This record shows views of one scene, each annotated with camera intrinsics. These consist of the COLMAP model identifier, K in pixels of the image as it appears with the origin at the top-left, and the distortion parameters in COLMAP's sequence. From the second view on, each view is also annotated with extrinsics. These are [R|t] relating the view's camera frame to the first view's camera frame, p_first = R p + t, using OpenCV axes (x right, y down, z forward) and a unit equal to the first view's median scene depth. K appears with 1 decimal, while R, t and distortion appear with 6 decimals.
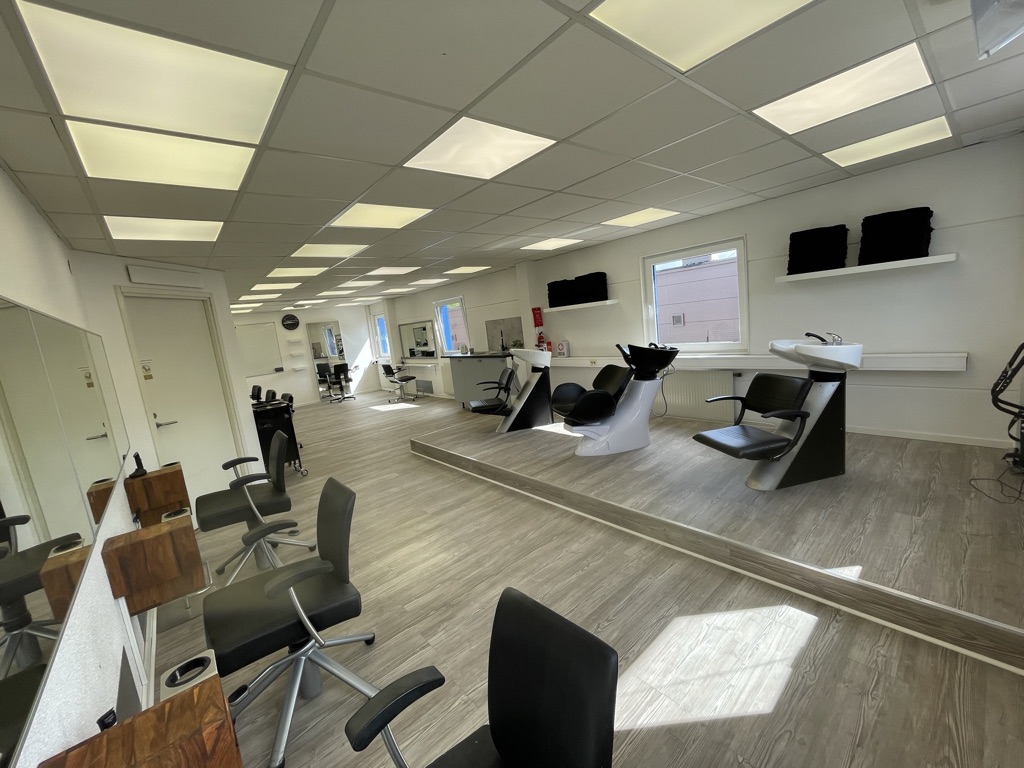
lens RADIAL K [[407.4, 0, 512.5], [0, 407.4, 387.0], [0, 0, 1]] dist [0.000752, -0.002428]
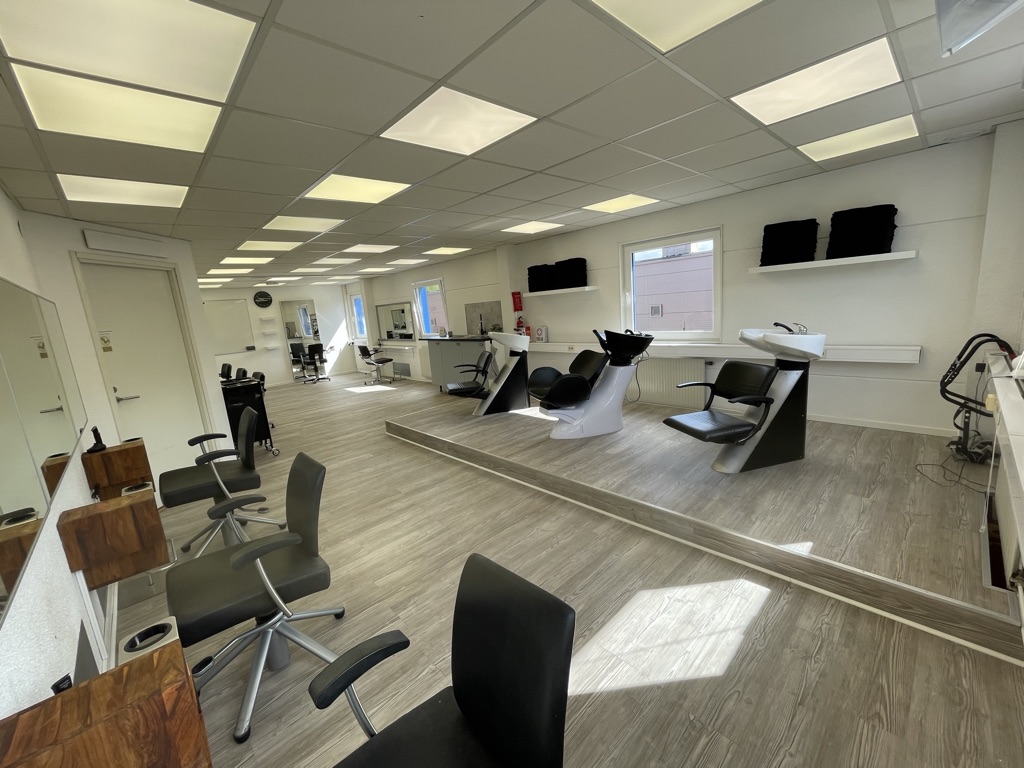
lens RADIAL K [[407.4, 0, 512.5], [0, 407.4, 387.0], [0, 0, 1]] dist [0.000752, -0.002428]
pose [[0.998455, 0.022286, 0.050899, 0.008442], [-0.023917, 0.999212, 0.031662, 0.013173], [-0.050154, -0.032831, 0.998202, -0.004250]]
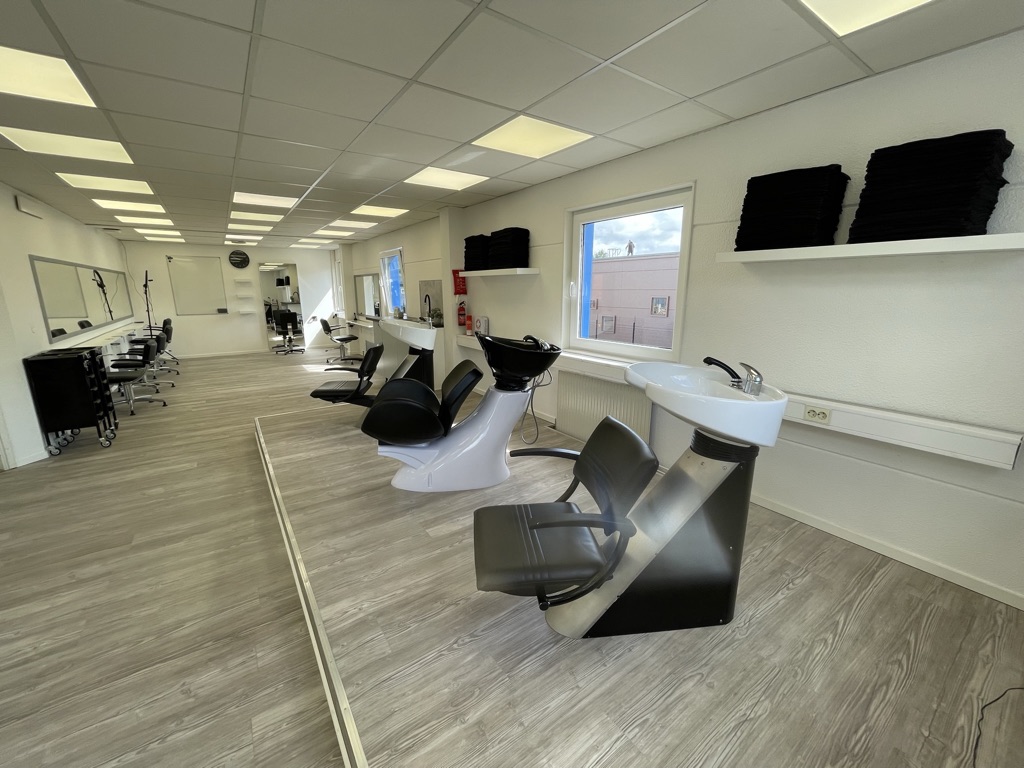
lens RADIAL K [[410.3, 0, 511.8], [0, 410.3, 387.3], [0, 0, 1]] dist [-0.000693, -0.002627]
pose [[0.988385, 0.132379, -0.074636, 0.500922], [-0.126027, 0.988445, 0.084220, -0.104093], [0.084922, -0.073836, 0.993648, 0.429757]]
